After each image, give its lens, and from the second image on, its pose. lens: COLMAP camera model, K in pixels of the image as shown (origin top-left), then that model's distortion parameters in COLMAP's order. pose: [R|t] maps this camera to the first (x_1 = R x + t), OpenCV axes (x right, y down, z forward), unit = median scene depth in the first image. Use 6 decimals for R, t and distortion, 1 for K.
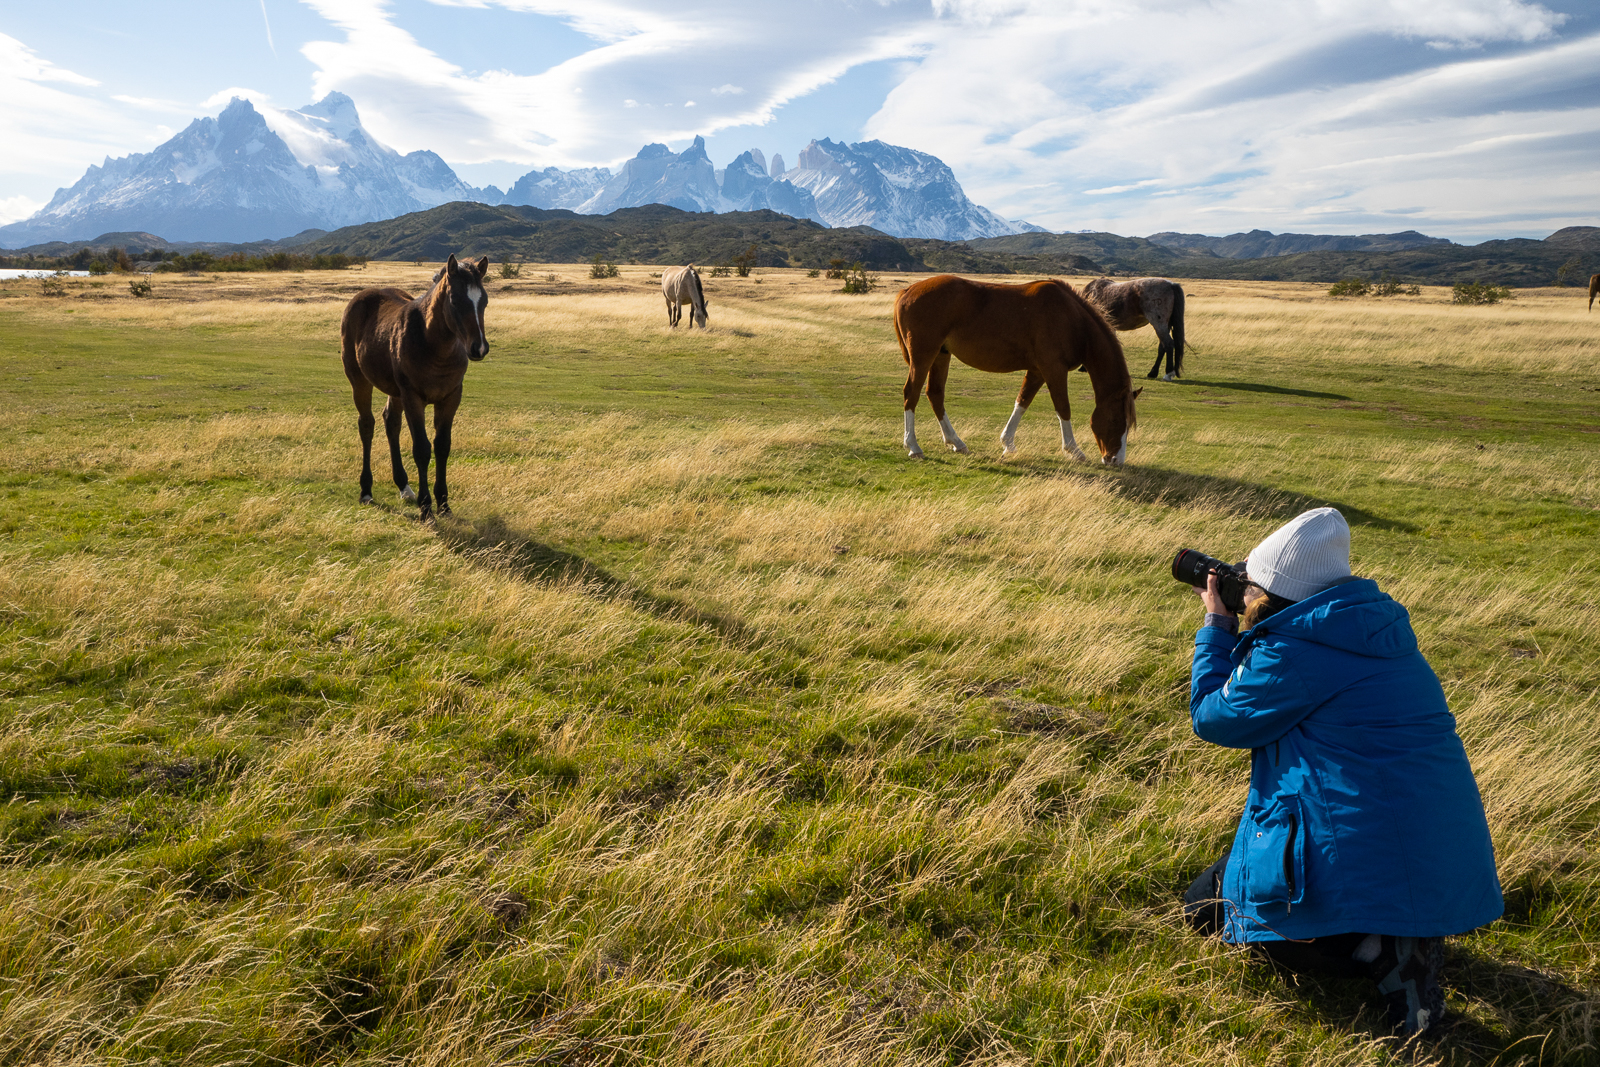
lens RADIAL K [[1245.6, 0, 800.4], [0, 1245.6, 533.4], [0, 0, 1]] dist [-0.002926, -0.000288]
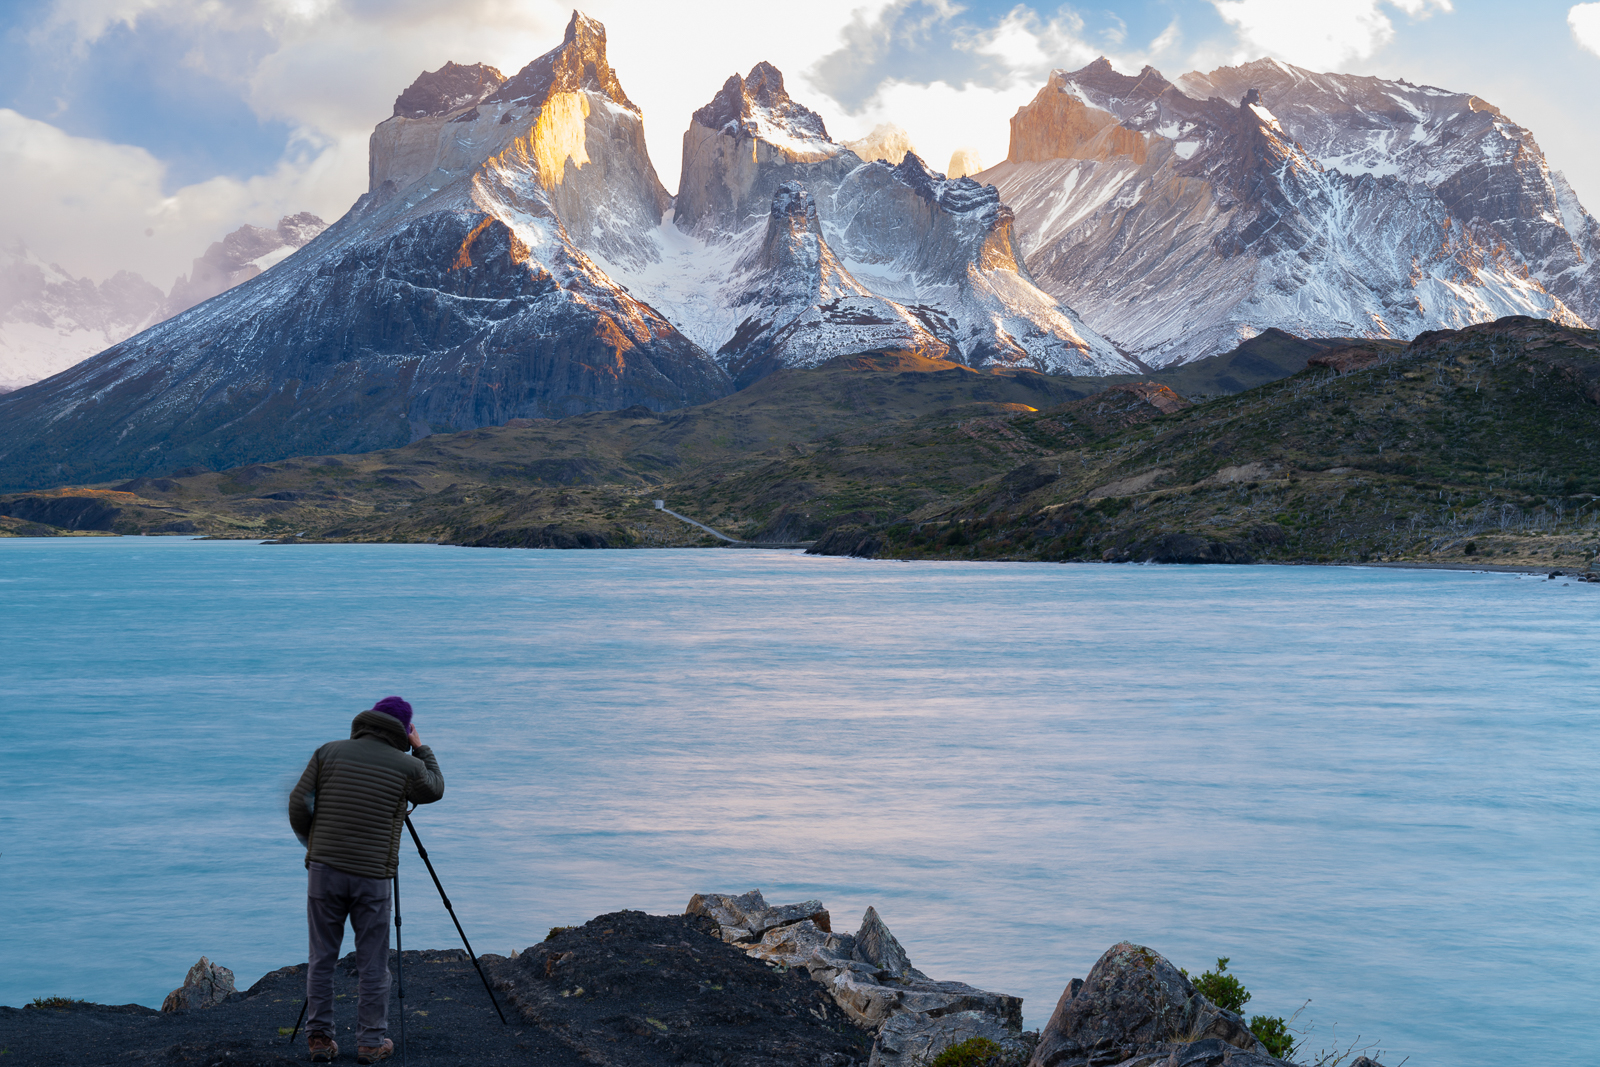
lens RADIAL K [[2308.0, 0, 800.1], [0, 2308.0, 533.2], [0, 0, 1]] dist [-0.018579, 0.000000]
pose [[0.985492, -0.026402, -0.167658, 0.042119], [-0.007328, 0.980287, -0.197445, -0.098509], [0.169566, 0.195809, 0.965871, 0.490164]]
